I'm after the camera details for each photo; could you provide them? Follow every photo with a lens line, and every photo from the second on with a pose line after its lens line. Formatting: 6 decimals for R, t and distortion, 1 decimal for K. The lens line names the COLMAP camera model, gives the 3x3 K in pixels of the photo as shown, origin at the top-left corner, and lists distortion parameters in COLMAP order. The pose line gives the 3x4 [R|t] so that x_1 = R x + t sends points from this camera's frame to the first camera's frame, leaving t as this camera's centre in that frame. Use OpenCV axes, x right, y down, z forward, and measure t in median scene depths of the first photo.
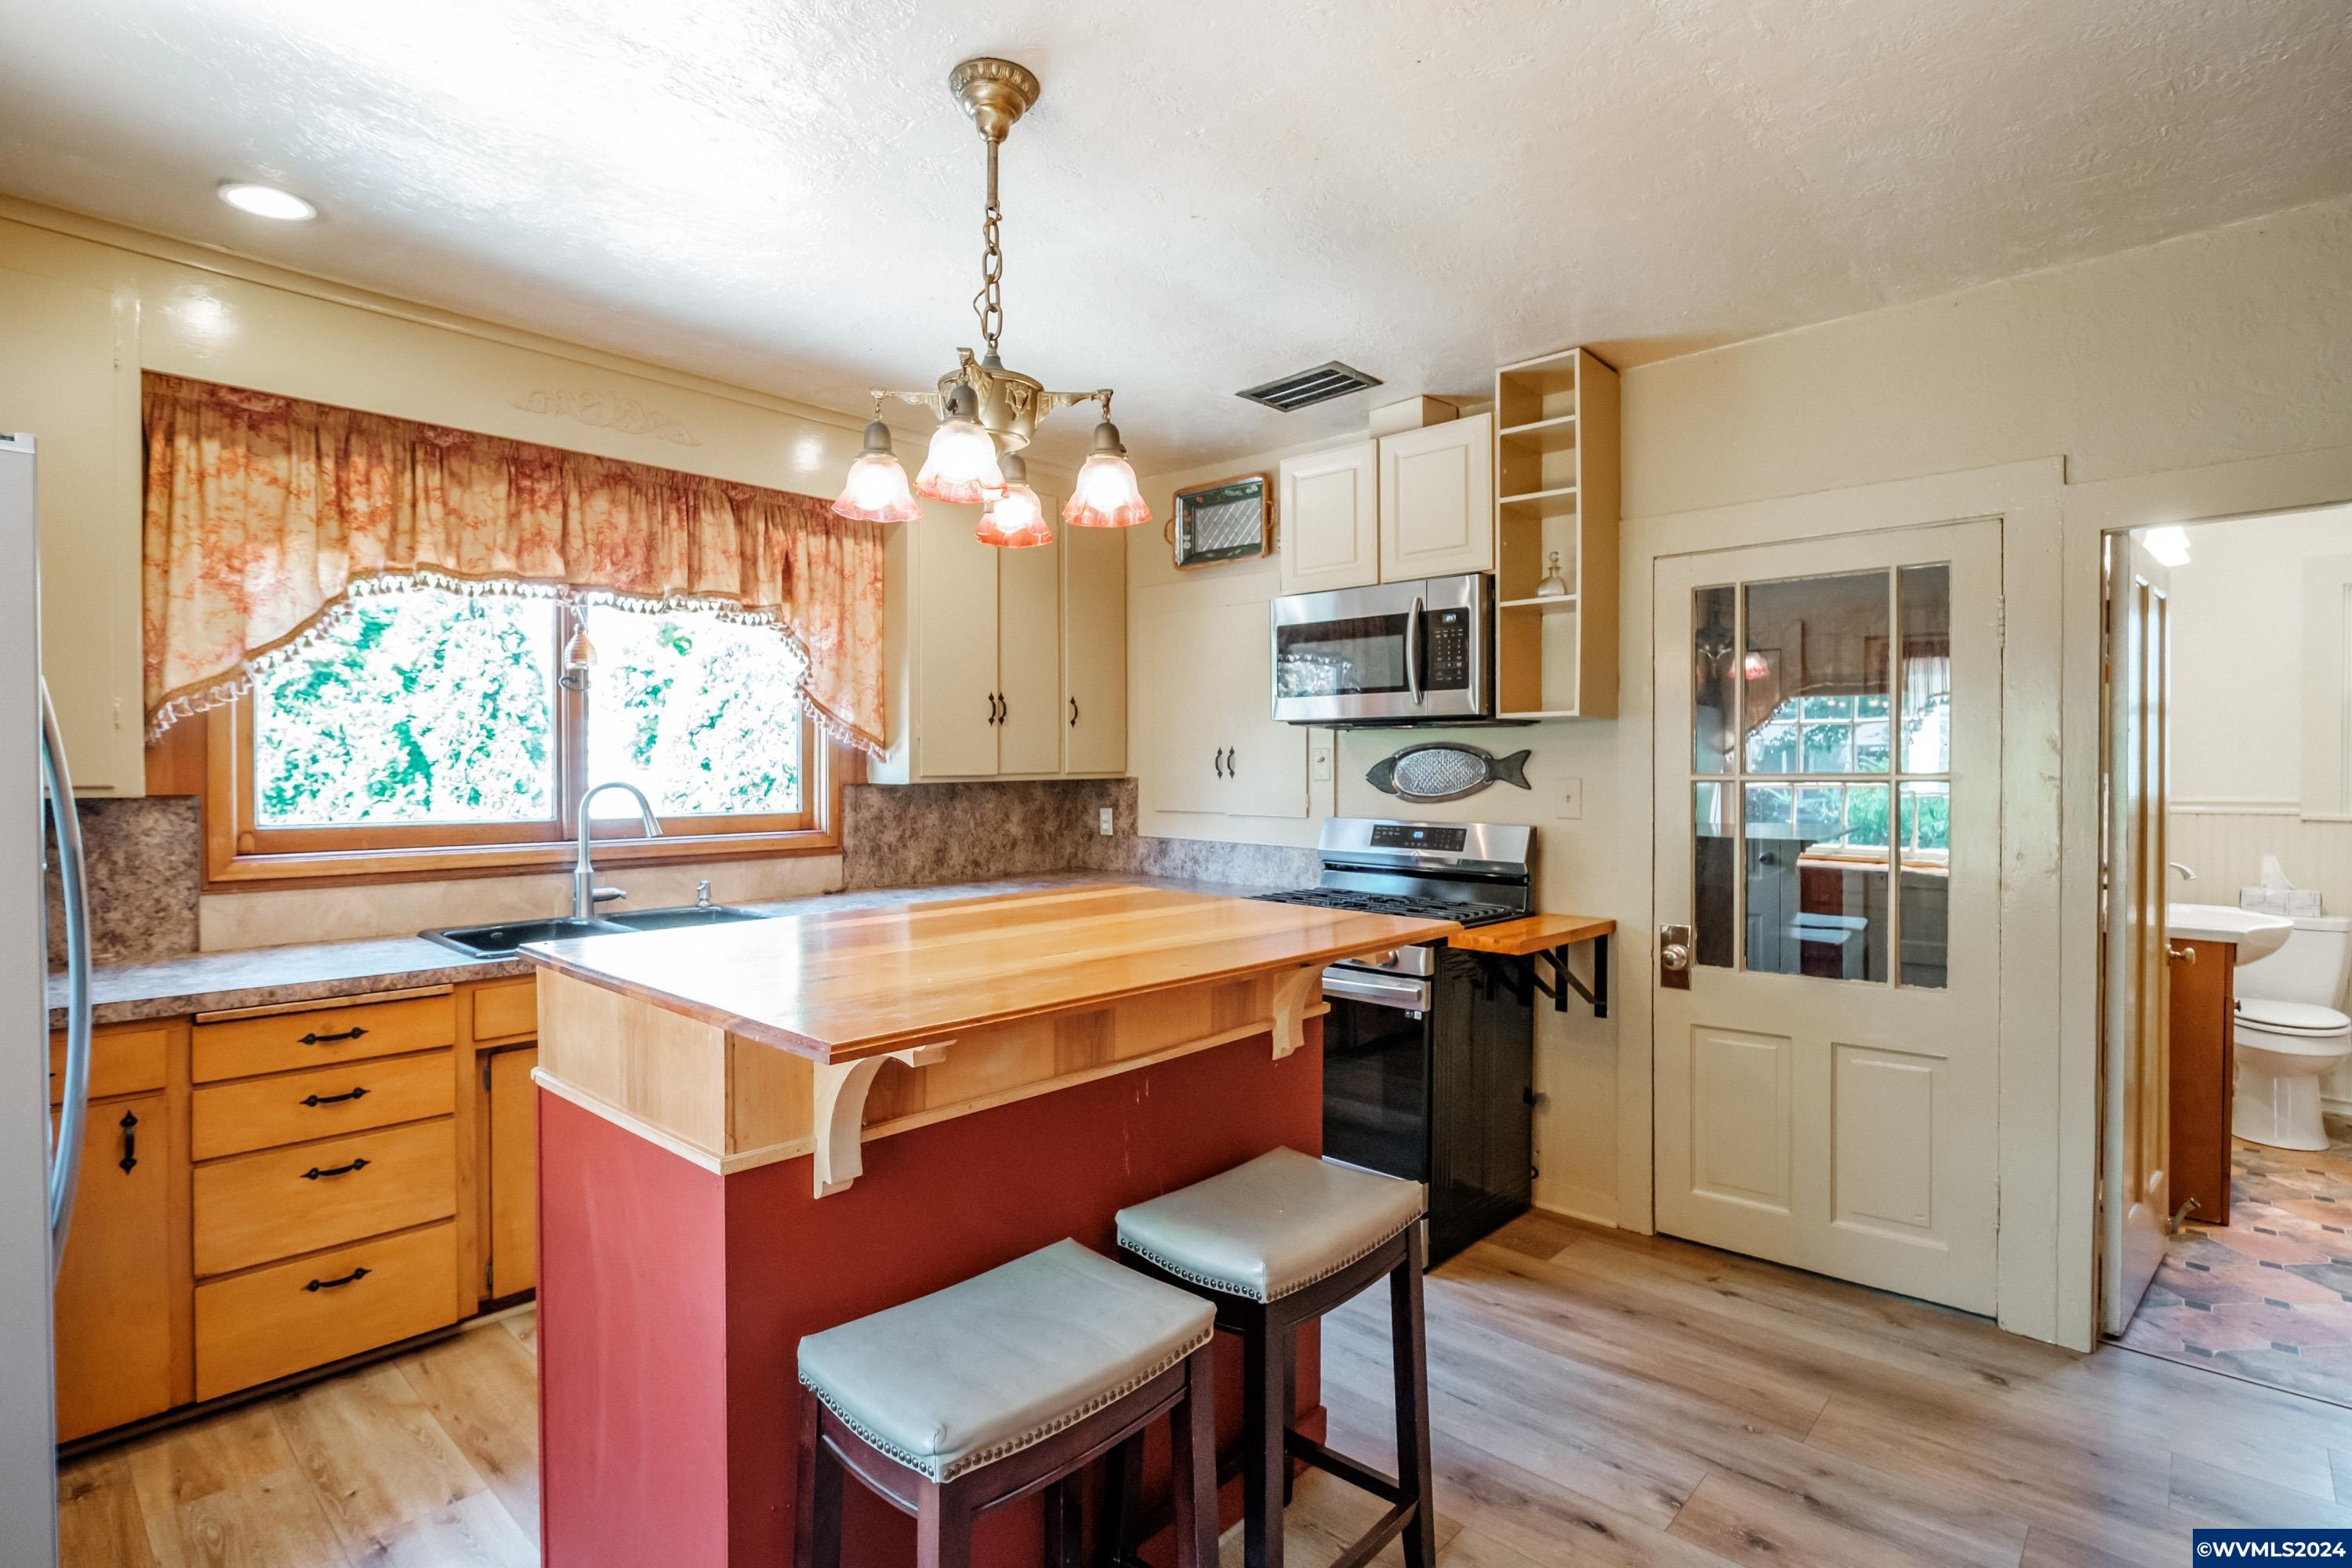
lens RADIAL K [[1161.6, 0, 1180.2], [0, 1161.6, 756.6], [0, 0, 1]] dist [0.001274, 0.000067]
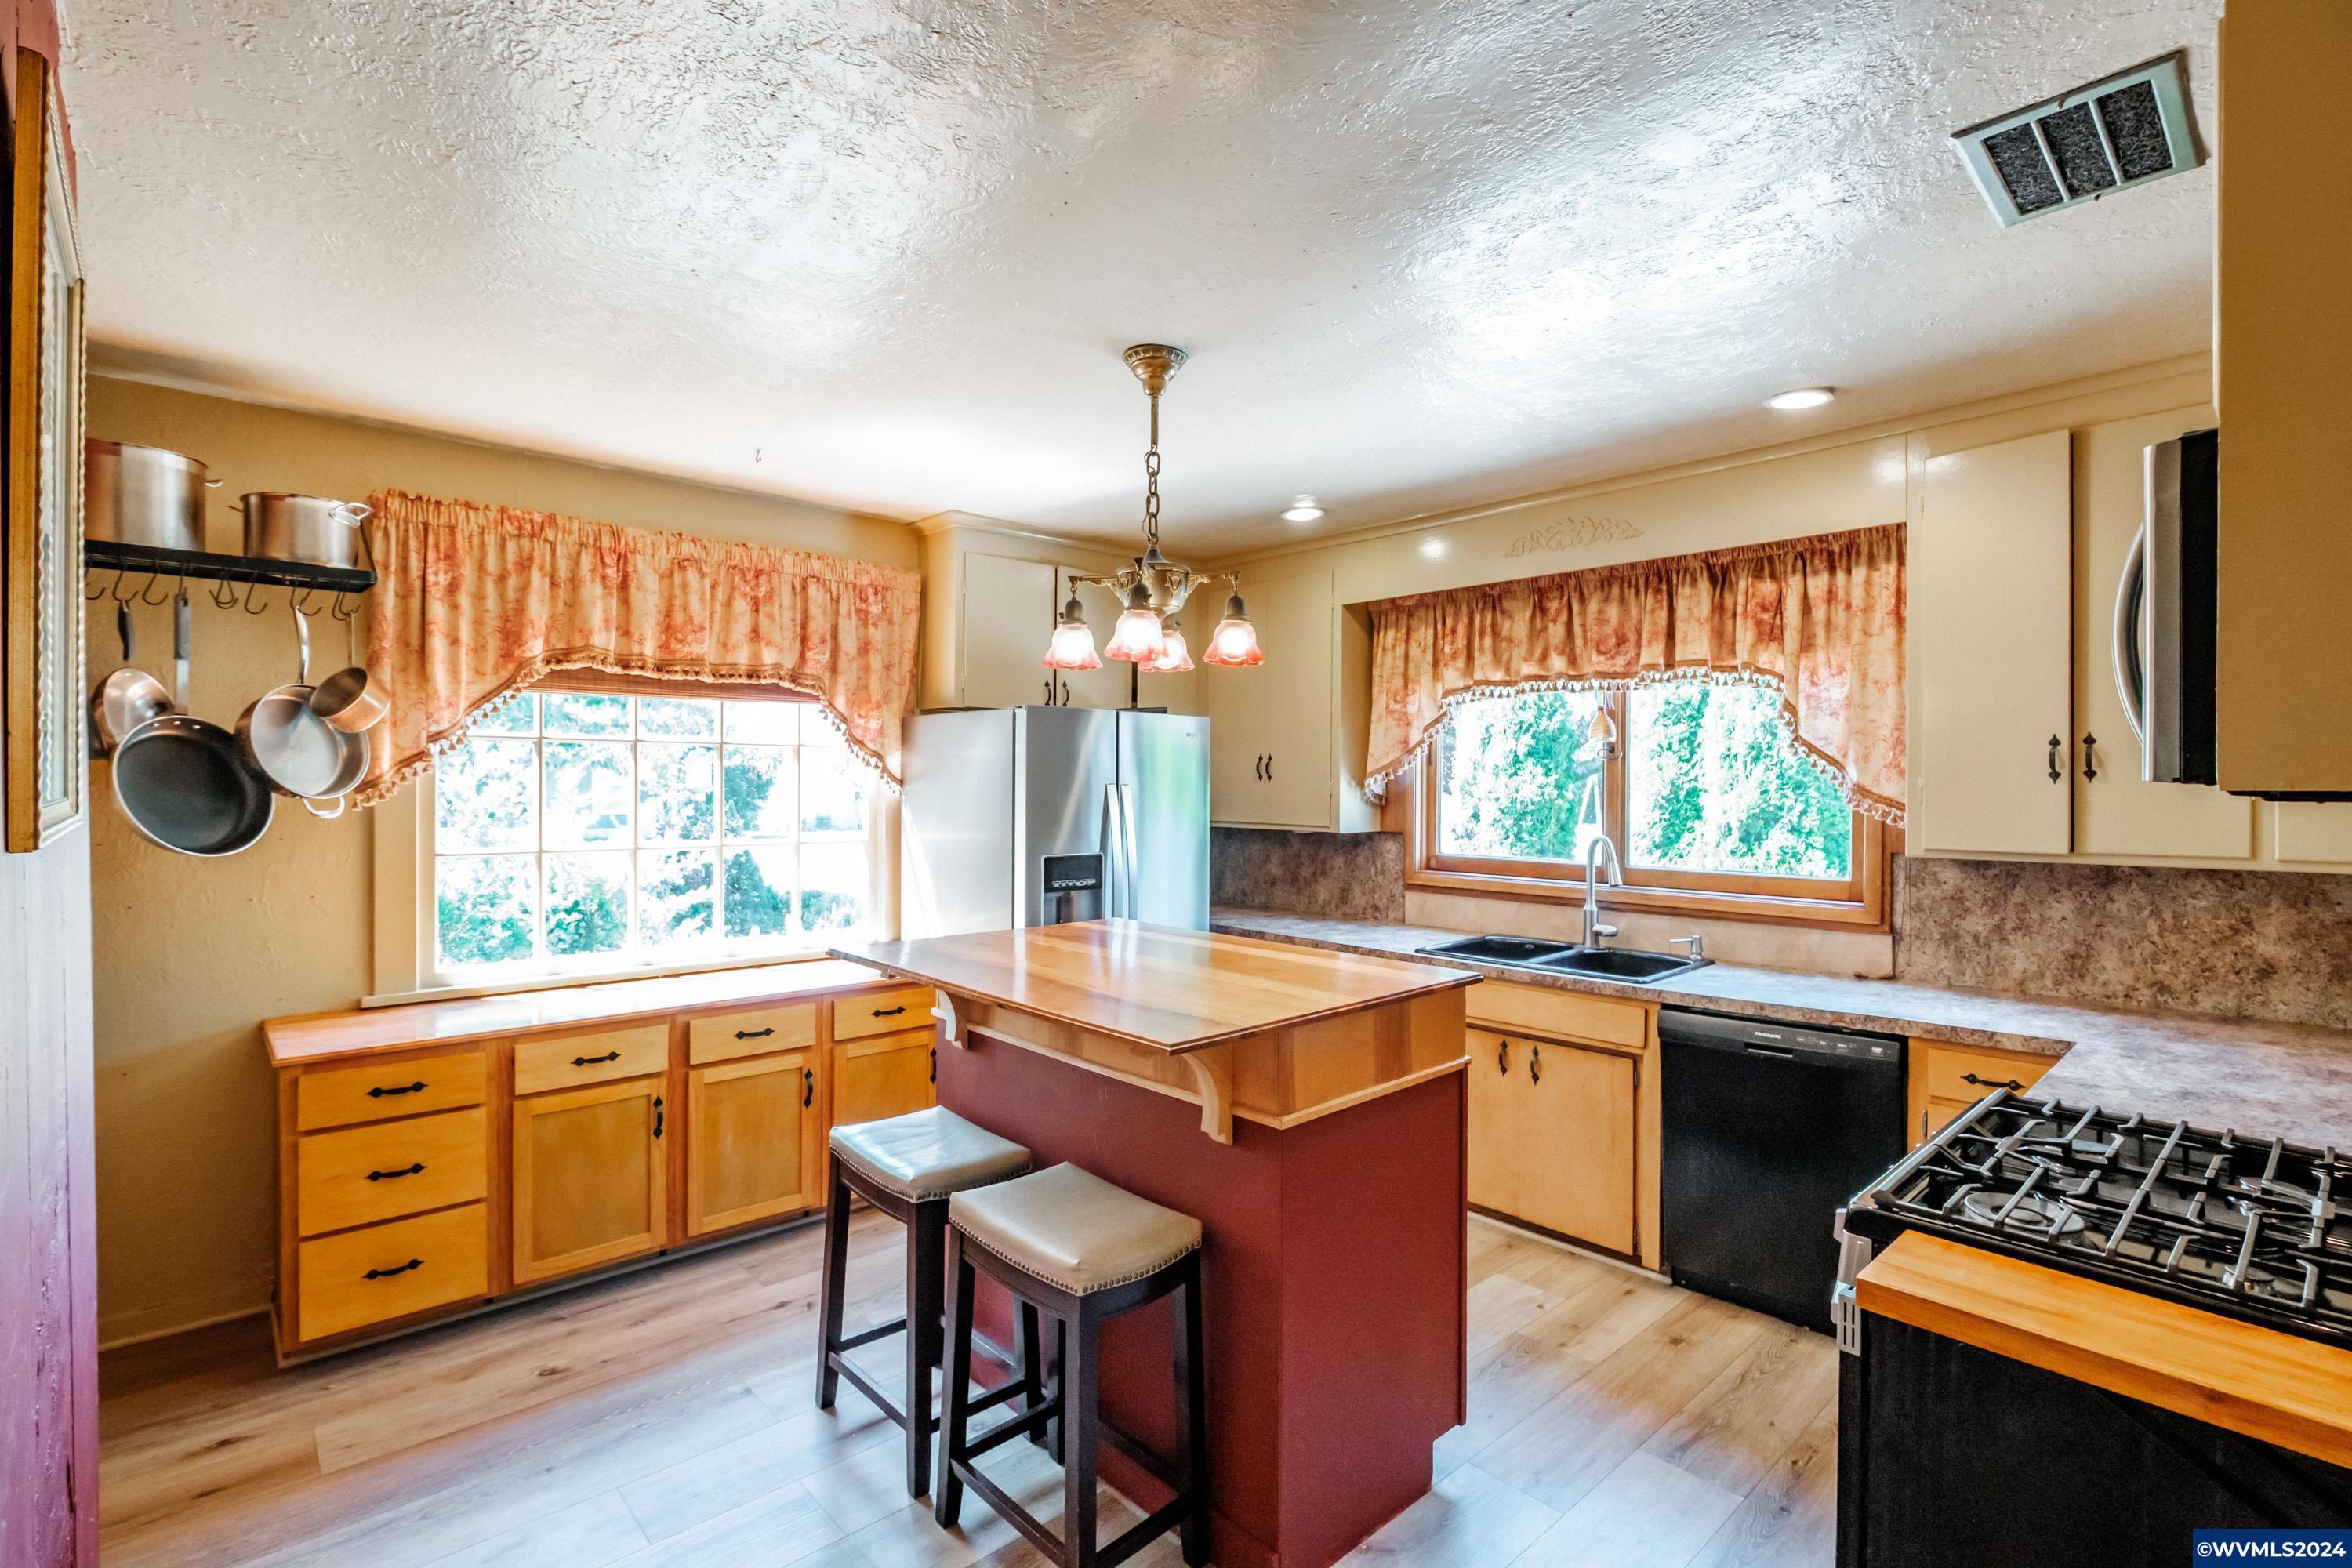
lens RADIAL K [[1046.7, 0, 1176.0], [0, 1046.7, 784.0], [0, 0, 1]] dist [-0.031391, 0.000152]
pose [[-0.095431, -0.021540, -0.995203, 0.625799], [-0.020512, 0.999596, -0.019668, -0.001157], [0.995225, 0.018537, -0.095835, 0.677287]]
